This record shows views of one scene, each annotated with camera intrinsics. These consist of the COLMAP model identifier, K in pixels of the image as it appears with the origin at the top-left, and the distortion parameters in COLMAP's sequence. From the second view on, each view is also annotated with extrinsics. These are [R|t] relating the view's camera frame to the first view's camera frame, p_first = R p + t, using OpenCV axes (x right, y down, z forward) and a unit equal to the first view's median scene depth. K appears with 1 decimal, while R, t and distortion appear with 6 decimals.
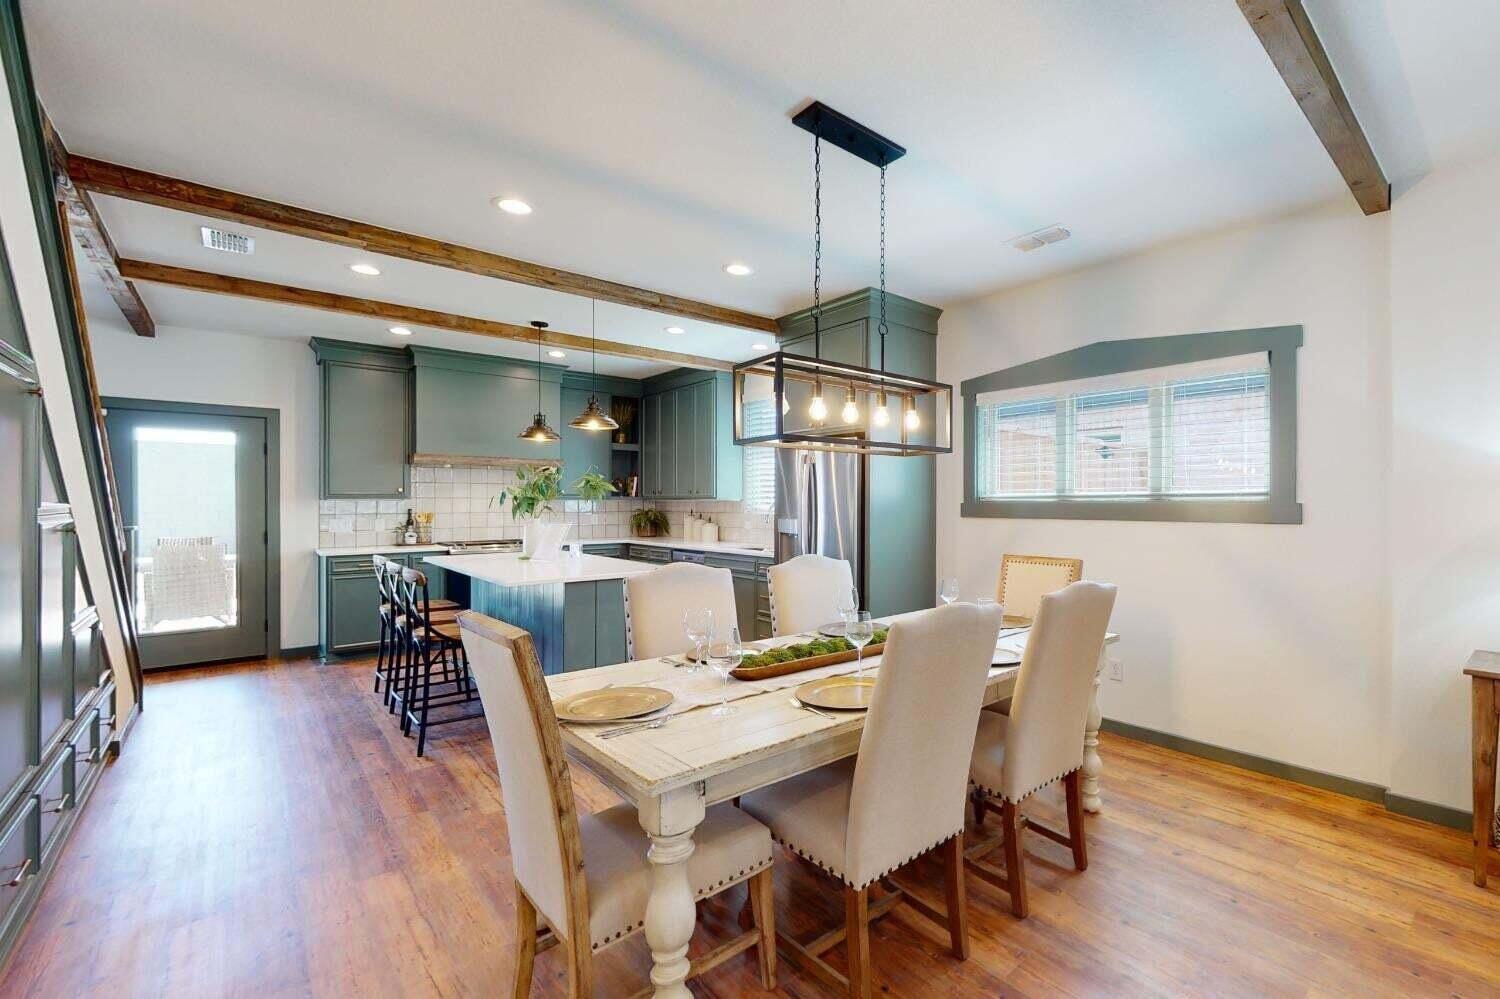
lens RADIAL K [[640.9, 0, 759.9], [0, 640.9, 500.6], [0, 0, 1]] dist [-0.002132, -0.000403]
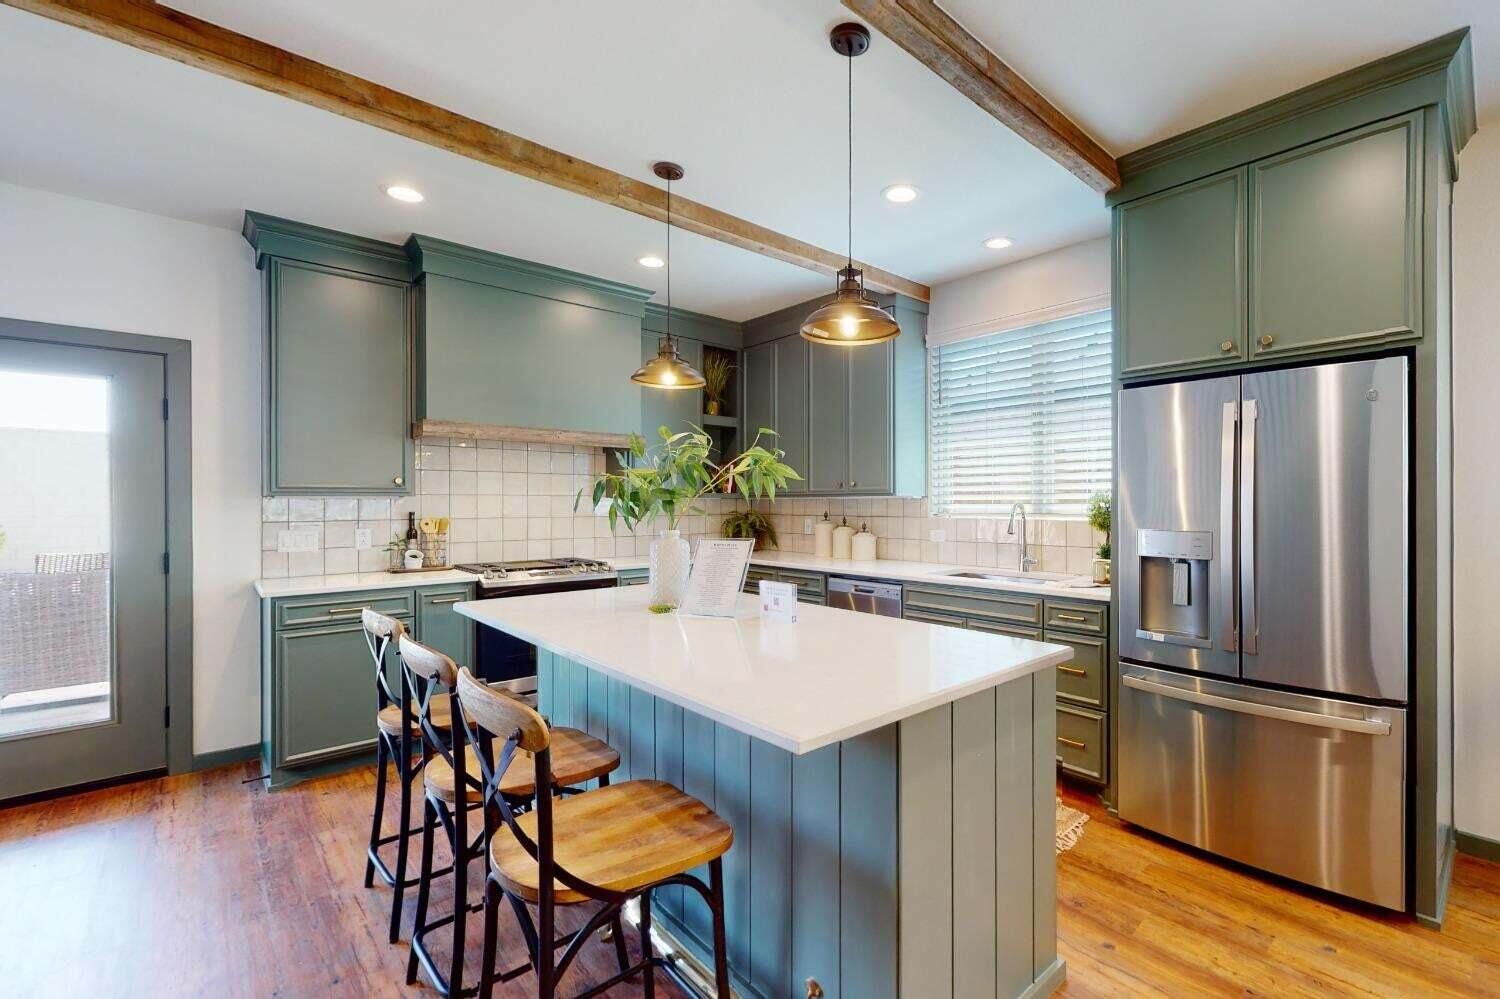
lens RADIAL K [[640.9, 0, 740.3], [0, 640.9, 501.0], [0, 0, 1]] dist [-0.002132, -0.000403]
pose [[0.999834, -0.001111, 0.018207, -0.255617], [0.001077, 0.999998, 0.001911, 0.001365], [-0.018210, -0.001891, 0.999832, 0.399434]]
